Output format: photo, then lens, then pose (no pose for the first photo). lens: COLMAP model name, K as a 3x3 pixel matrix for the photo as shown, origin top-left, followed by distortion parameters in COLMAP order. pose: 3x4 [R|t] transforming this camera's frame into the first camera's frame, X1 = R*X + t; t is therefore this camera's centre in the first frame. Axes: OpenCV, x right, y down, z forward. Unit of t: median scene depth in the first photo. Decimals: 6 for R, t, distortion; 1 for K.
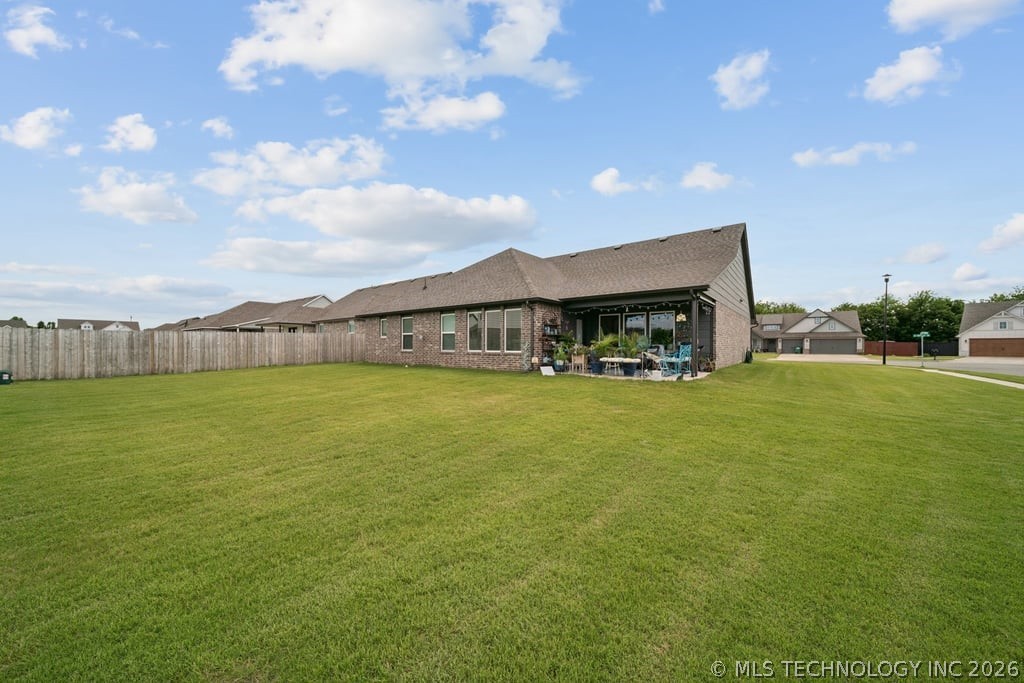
lens RADIAL K [[361.2, 0, 515.1], [0, 361.2, 342.8], [0, 0, 1]] dist [0.001119, -0.000038]
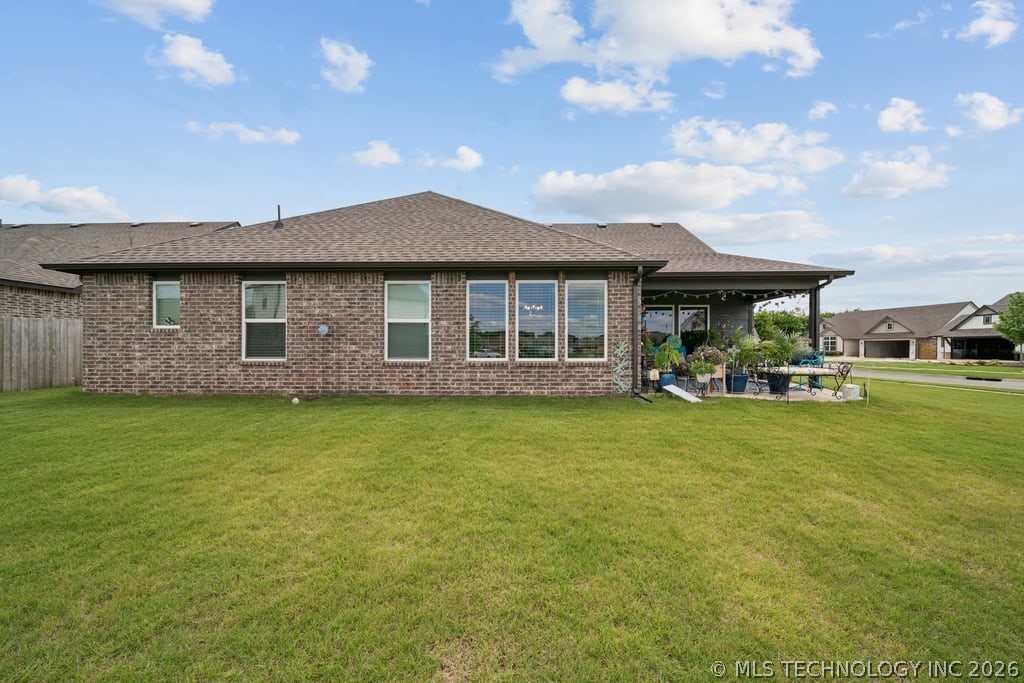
lens RADIAL K [[361.2, 0, 506.0], [0, 361.2, 346.2], [0, 0, 1]] dist [0.001119, -0.000038]
pose [[0.800325, 0.002457, 0.599561, -0.377792], [-0.003168, 0.999995, 0.000131, 0.003984], [-0.599558, -0.002004, 0.800329, 0.580909]]
